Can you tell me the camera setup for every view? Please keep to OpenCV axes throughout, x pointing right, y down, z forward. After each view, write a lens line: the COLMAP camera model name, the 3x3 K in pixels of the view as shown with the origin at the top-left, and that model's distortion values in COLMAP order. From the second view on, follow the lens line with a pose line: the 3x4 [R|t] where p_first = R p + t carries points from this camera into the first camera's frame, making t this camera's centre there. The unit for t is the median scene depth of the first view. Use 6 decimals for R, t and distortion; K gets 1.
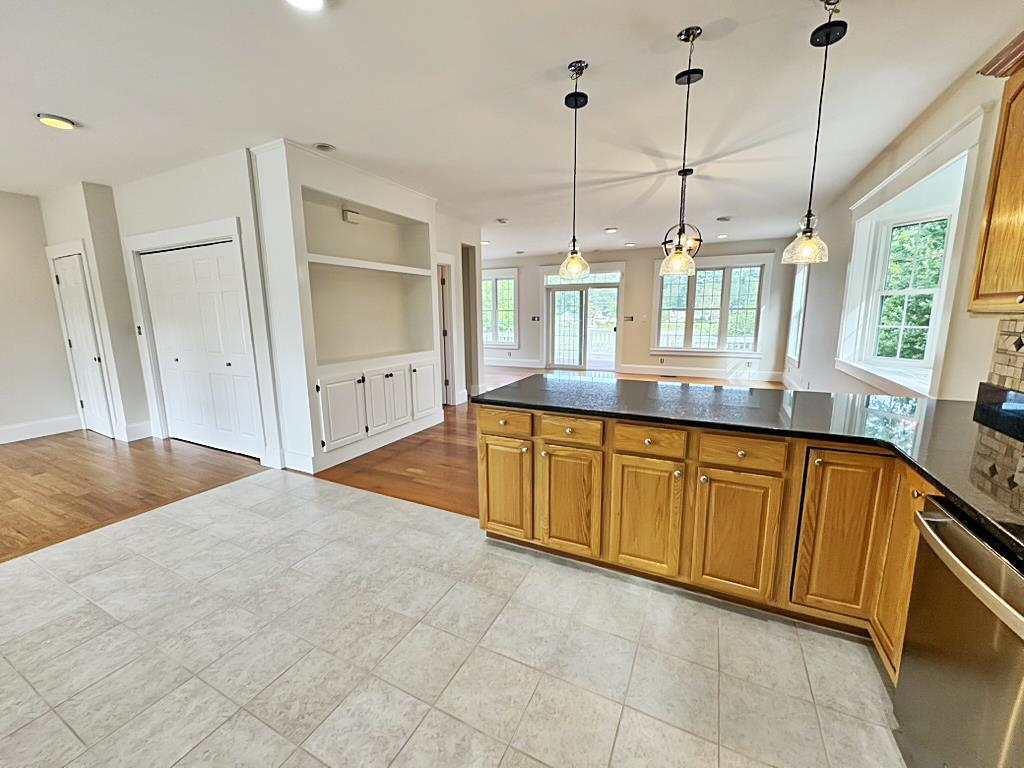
lens RADIAL K [[408.5, 0, 513.9], [0, 408.5, 381.1], [0, 0, 1]] dist [0.001616, -0.000602]
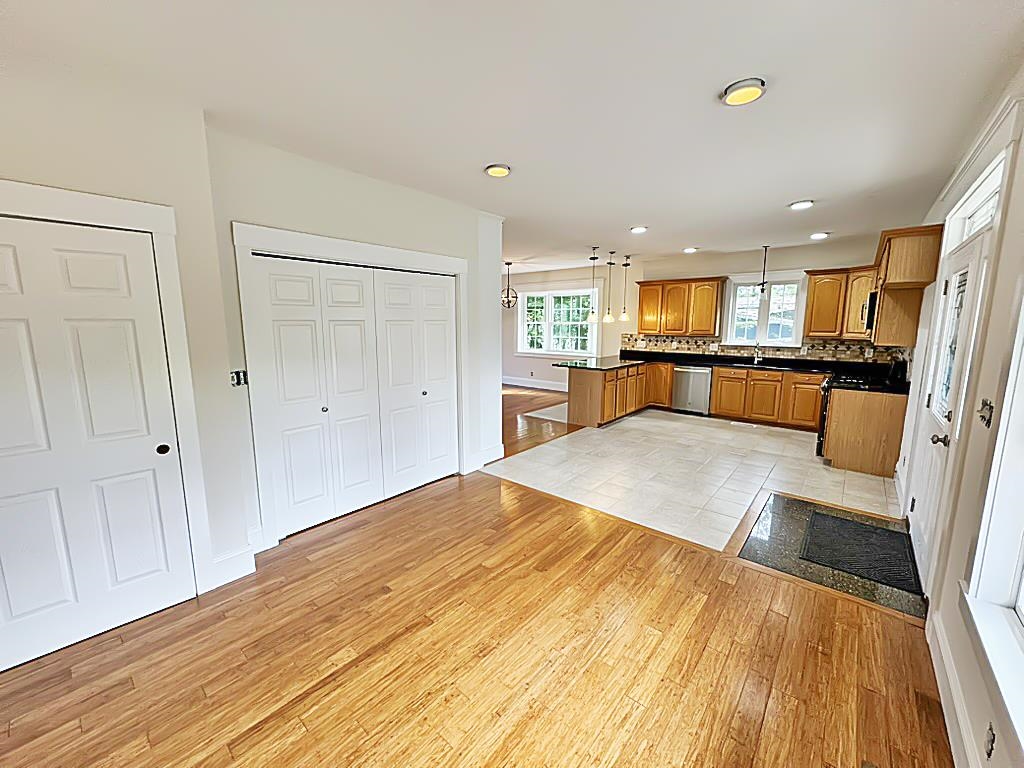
lens RADIAL K [[408.5, 0, 505.3], [0, 408.5, 382.1], [0, 0, 1]] dist [0.001616, -0.000602]
pose [[0.251586, -0.135137, 0.958354, -2.117639], [0.159547, 0.982448, 0.096650, -0.174432], [-0.954594, 0.128587, 0.268731, 0.727814]]
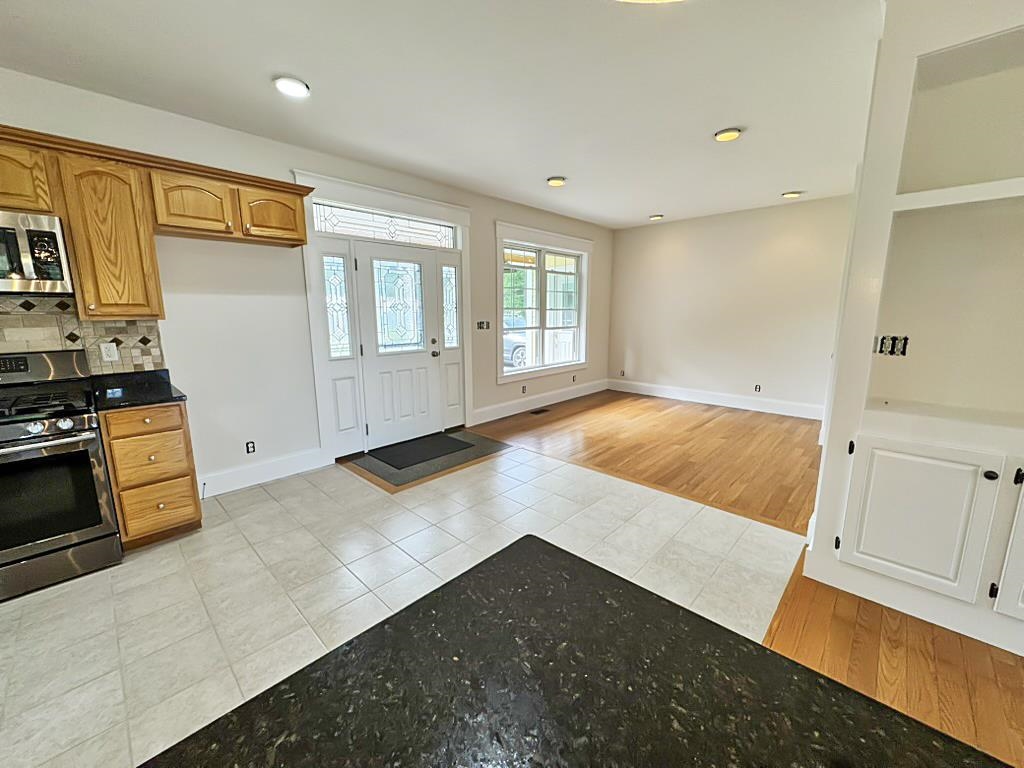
lens RADIAL K [[408.5, 0, 510.7], [0, 408.5, 380.5], [0, 0, 1]] dist [0.001616, -0.000602]
pose [[-0.297060, 0.172991, -0.939058, 0.195892], [-0.155141, 0.961640, 0.226229, -0.148969], [0.942171, 0.212890, -0.258826, 0.834456]]
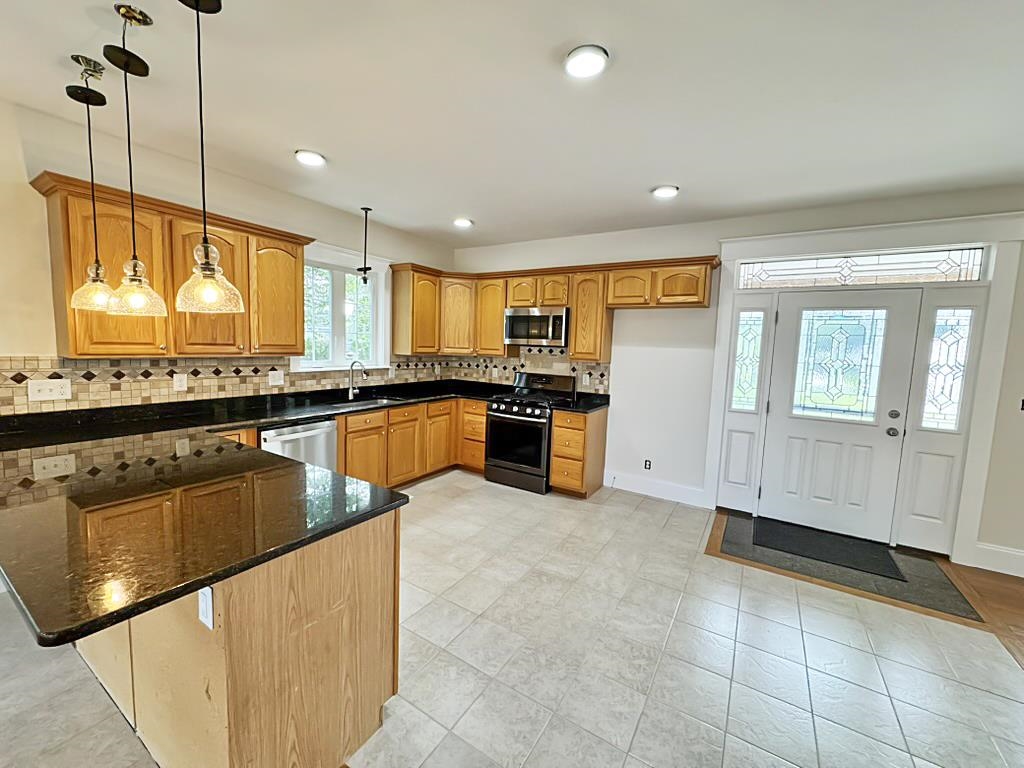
lens RADIAL K [[408.5, 0, 514.0], [0, 408.5, 383.4], [0, 0, 1]] dist [0.001616, -0.000602]
pose [[-0.995277, -0.035828, 0.090221, -0.264996], [-0.011003, 0.965047, 0.261848, -0.253149], [-0.096449, 0.259618, -0.960883, 1.257208]]
